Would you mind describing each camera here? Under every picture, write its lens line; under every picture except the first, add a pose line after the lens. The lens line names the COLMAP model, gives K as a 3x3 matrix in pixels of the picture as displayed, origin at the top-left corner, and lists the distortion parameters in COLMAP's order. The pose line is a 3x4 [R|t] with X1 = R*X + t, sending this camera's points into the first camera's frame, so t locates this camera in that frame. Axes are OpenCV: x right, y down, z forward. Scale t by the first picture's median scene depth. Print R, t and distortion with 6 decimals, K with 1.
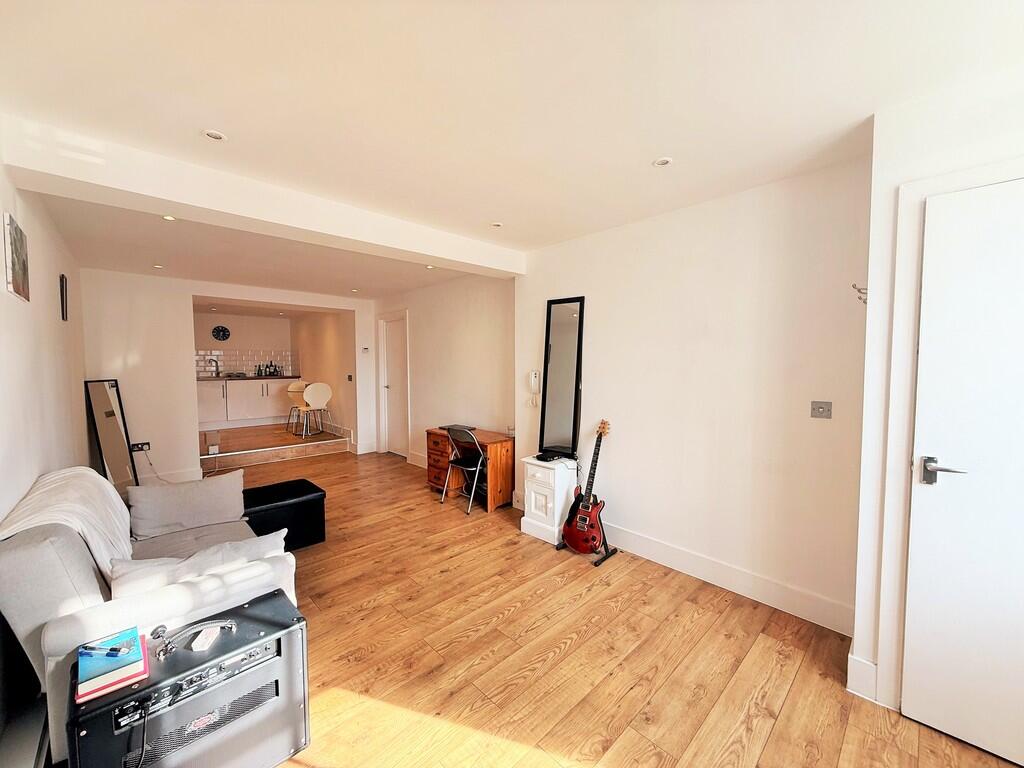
lens RADIAL K [[406.8, 0, 508.5], [0, 406.8, 385.7], [0, 0, 1]] dist [-0.000872, 0.000360]
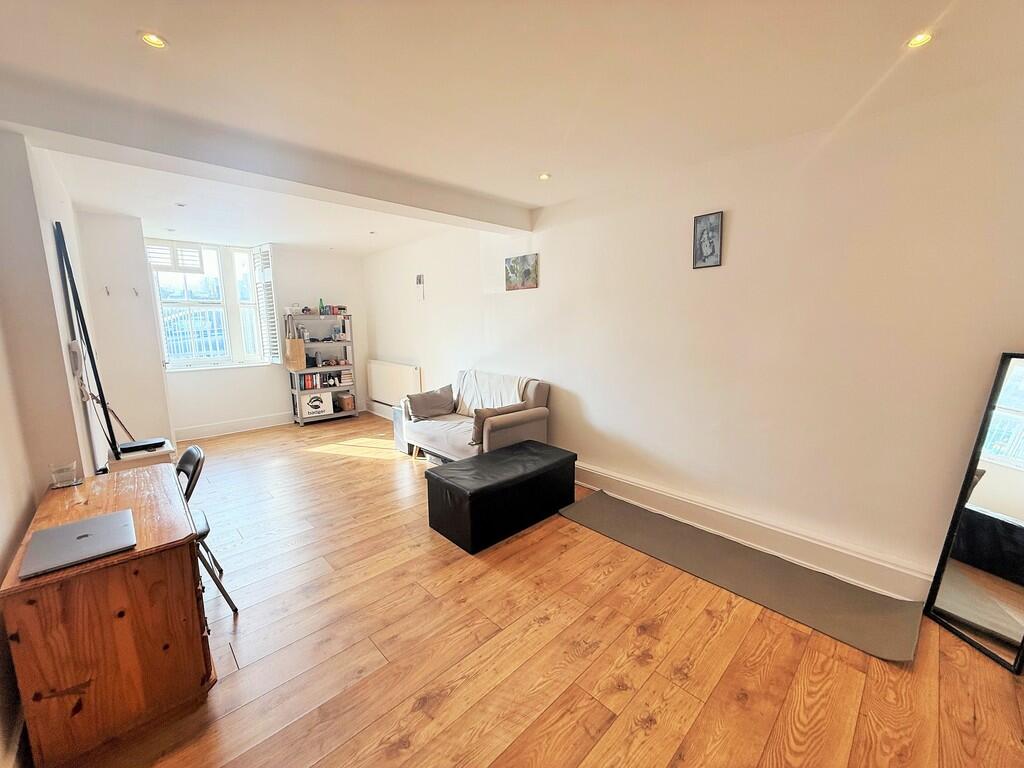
lens RADIAL K [[406.8, 0, 517.5], [0, 406.8, 389.7], [0, 0, 1]] dist [-0.000872, 0.000360]
pose [[-0.999902, 0.009912, -0.009913, -0.676392], [0.007589, 0.977299, 0.211729, -0.091010], [0.011787, 0.211633, -0.977278, 1.918295]]
